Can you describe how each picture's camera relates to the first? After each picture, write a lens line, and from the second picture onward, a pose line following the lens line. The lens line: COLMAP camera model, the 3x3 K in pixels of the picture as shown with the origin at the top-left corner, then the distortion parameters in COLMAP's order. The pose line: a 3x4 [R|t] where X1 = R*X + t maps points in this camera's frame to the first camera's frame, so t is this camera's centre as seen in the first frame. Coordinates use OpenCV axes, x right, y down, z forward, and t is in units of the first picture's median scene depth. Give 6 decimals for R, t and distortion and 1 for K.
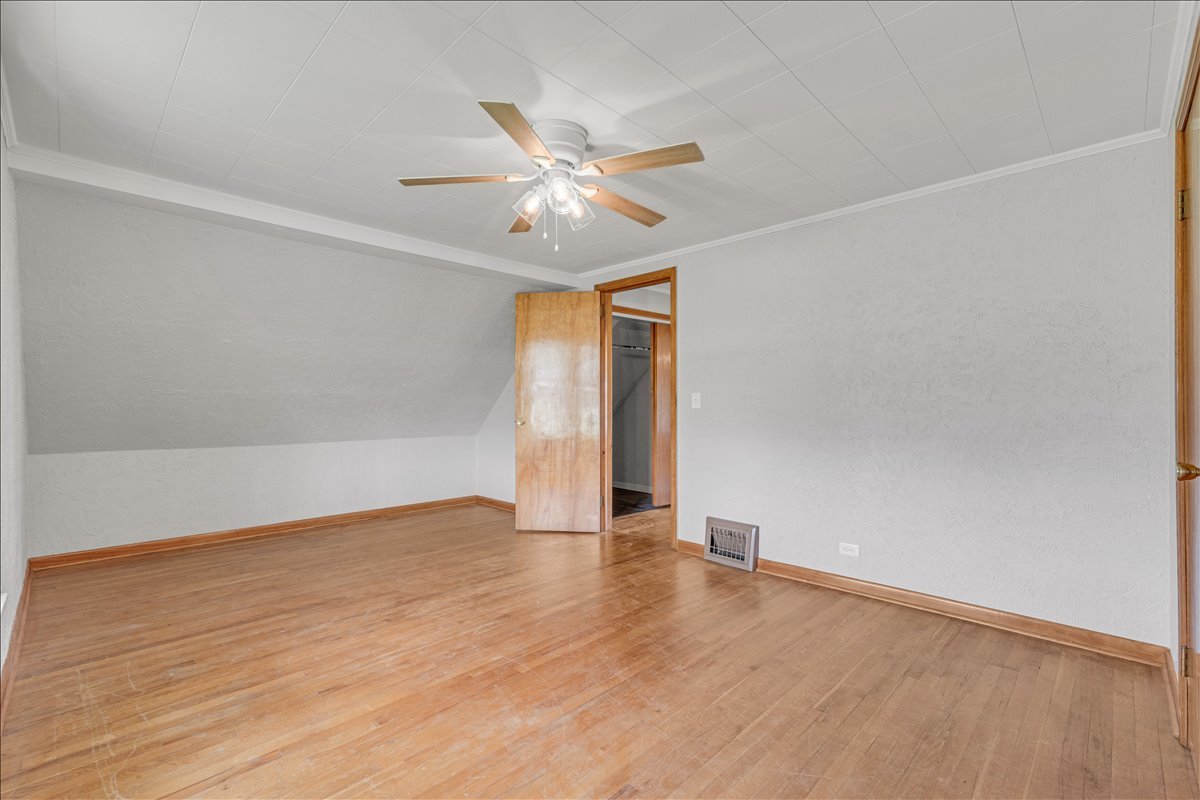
lens RADIAL K [[535.2, 0, 606.2], [0, 535.2, 403.8], [0, 0, 1]] dist [-0.003635, -0.000148]
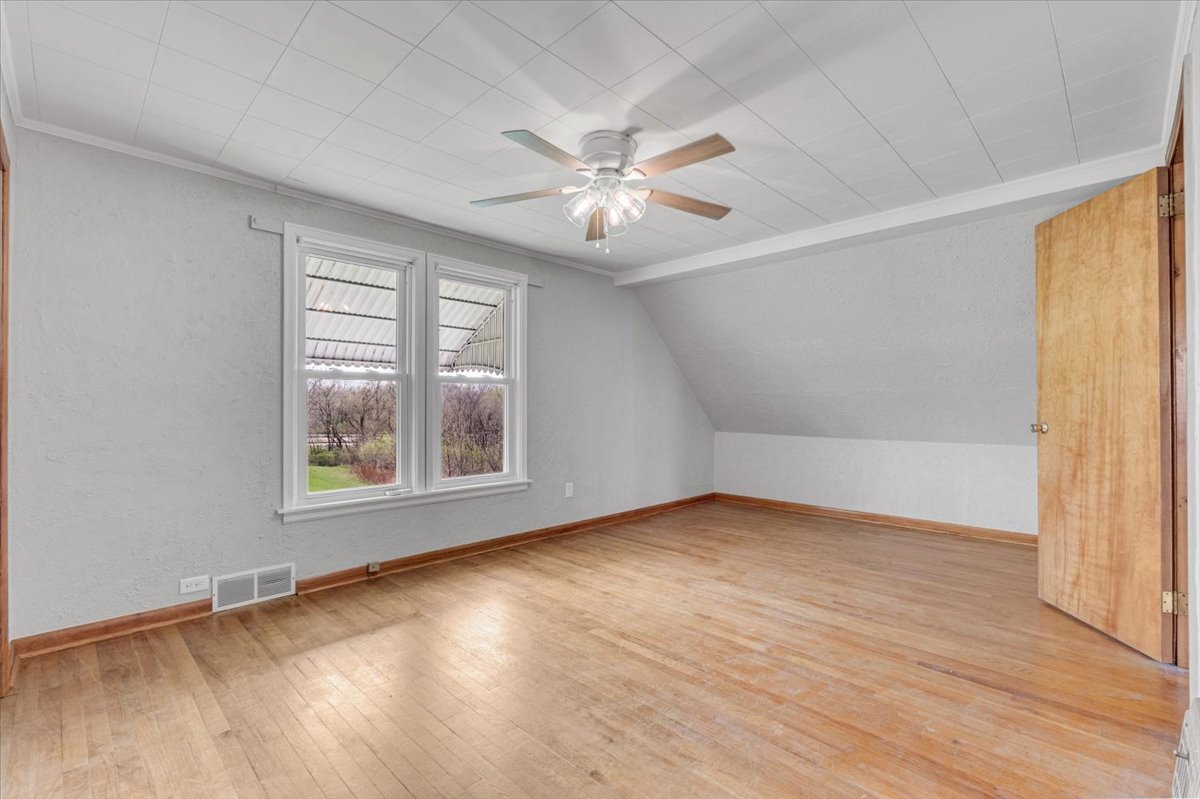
lens RADIAL K [[529.8, 0, 600.0], [0, 529.8, 399.5], [0, 0, 1]] dist [-0.000820, 0.000012]
pose [[-0.006880, -0.008357, -0.999941, 0.723676], [-0.000089, 0.999965, -0.008356, 0.008233], [0.999976, 0.000032, -0.006880, 0.754751]]
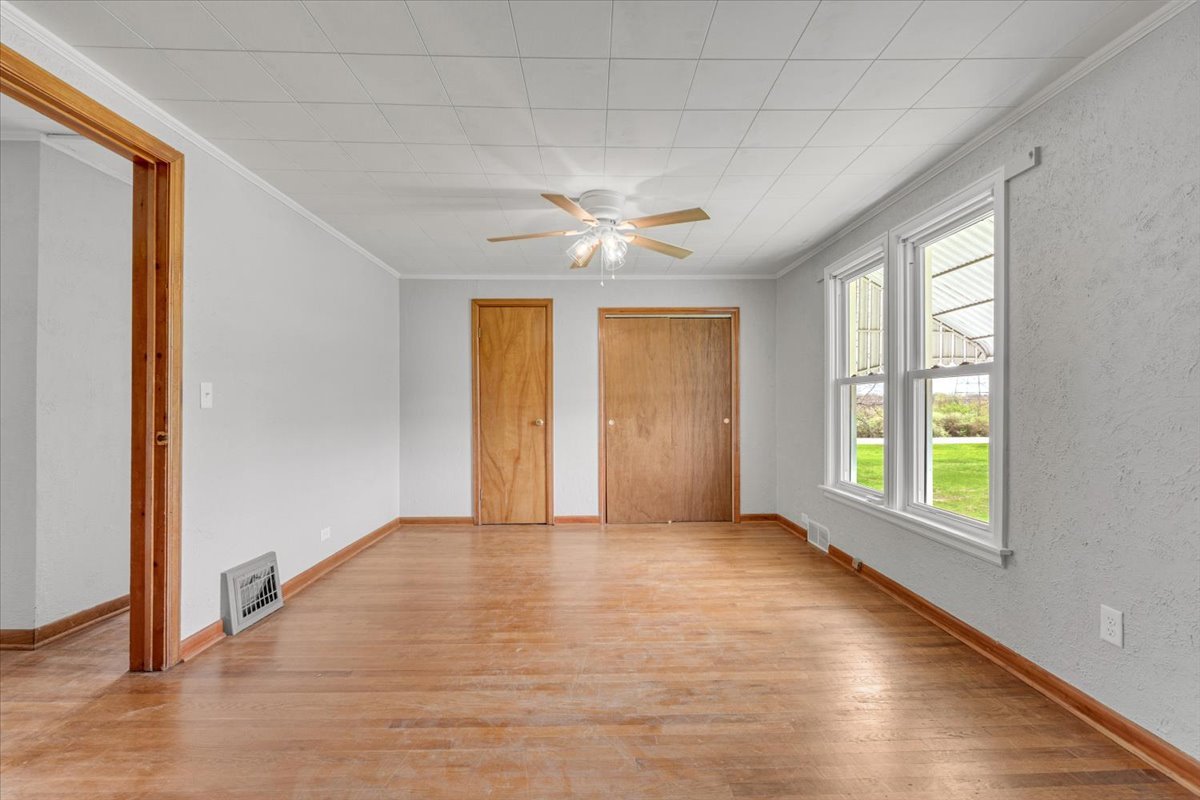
lens RADIAL K [[529.8, 0, 600.0], [0, 529.8, 400.0], [0, 0, 1]] dist [-0.000820, 0.000012]
pose [[-0.712282, 0.010016, 0.701821, -0.763813], [0.000596, 0.999906, -0.013665, 0.010276], [-0.701893, -0.009315, -0.712222, 1.468476]]
